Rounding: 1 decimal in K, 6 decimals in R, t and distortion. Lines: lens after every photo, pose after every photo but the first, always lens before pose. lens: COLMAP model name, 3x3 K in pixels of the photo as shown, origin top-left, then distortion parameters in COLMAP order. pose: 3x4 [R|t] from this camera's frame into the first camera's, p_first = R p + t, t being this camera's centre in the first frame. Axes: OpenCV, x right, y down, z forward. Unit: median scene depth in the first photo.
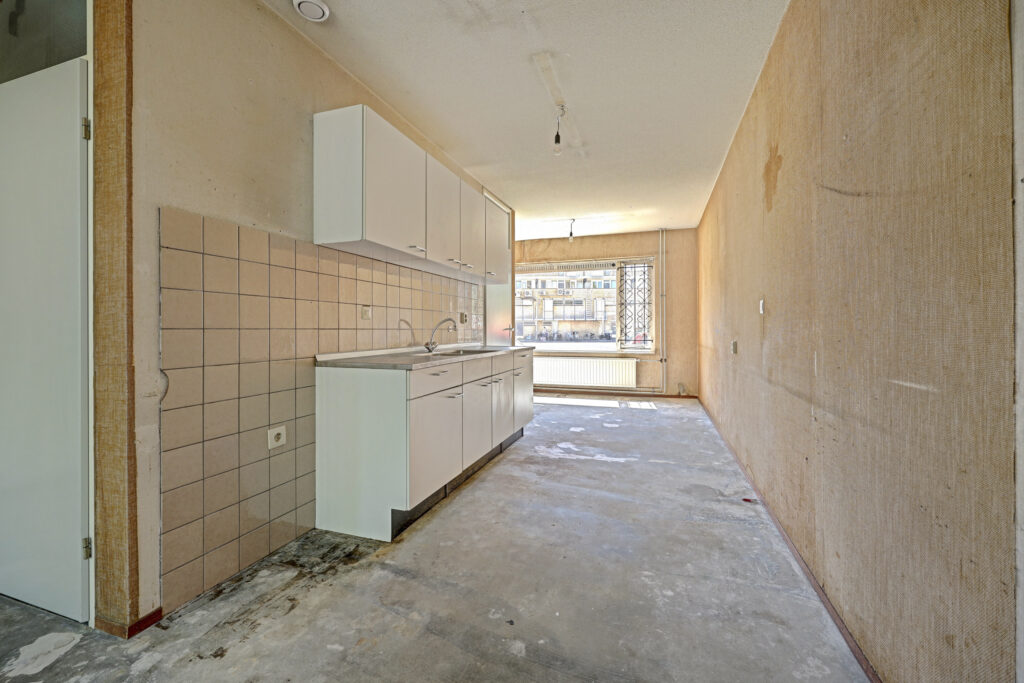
lens RADIAL K [[413.2, 0, 518.2], [0, 413.2, 332.4], [0, 0, 1]] dist [-0.001655, 0.000276]
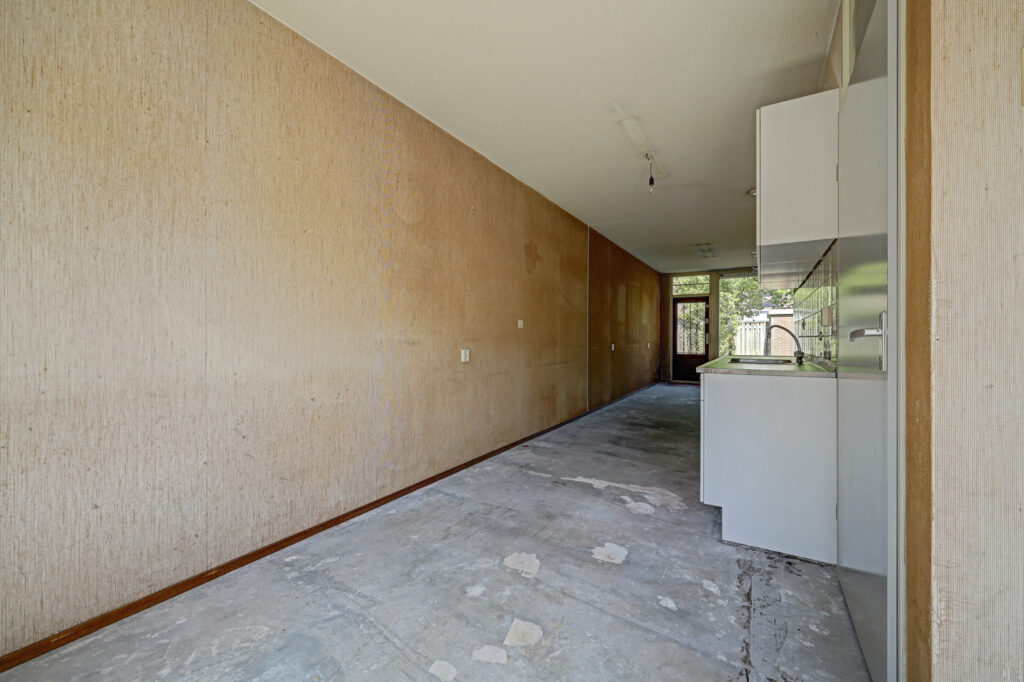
lens RADIAL K [[413.2, 0, 517.6], [0, 413.2, 338.4], [0, 0, 1]] dist [-0.001655, 0.000276]
pose [[-0.977429, 0.000929, 0.211261, 0.252496], [0.002437, 0.999973, 0.006877, -0.015473], [-0.211249, 0.007237, -0.977405, 2.567971]]
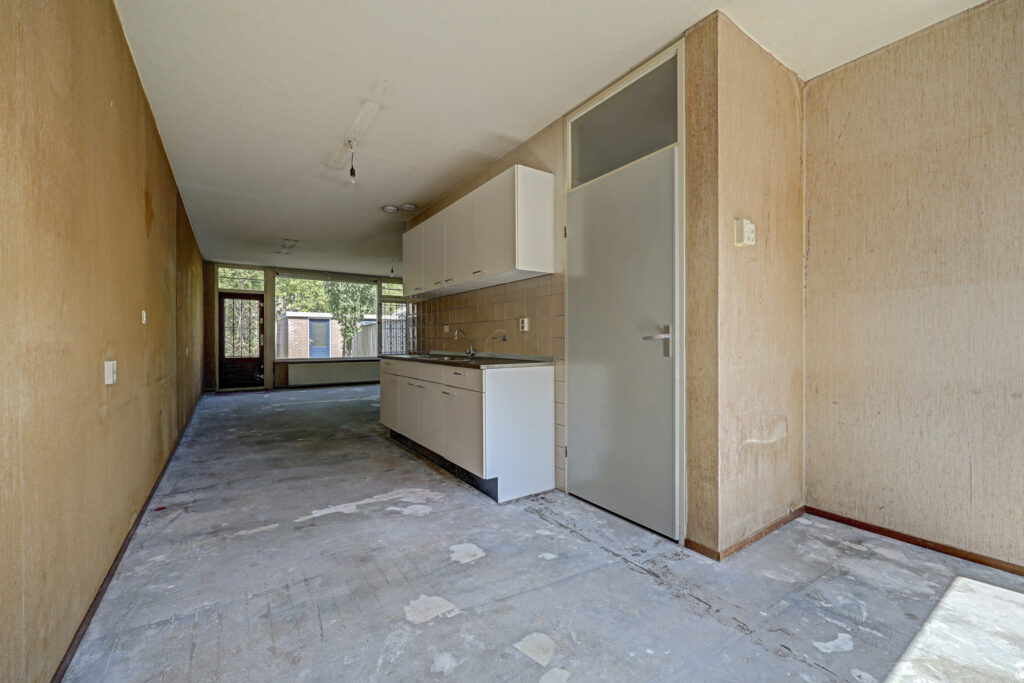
lens RADIAL K [[413.2, 0, 510.1], [0, 413.2, 343.6], [0, 0, 1]] dist [-0.001655, 0.000276]
pose [[-0.608997, 0.010480, -0.793104, 0.836997], [-0.003924, 0.999861, 0.016225, -0.016842], [0.793163, 0.012993, -0.608871, 2.304506]]
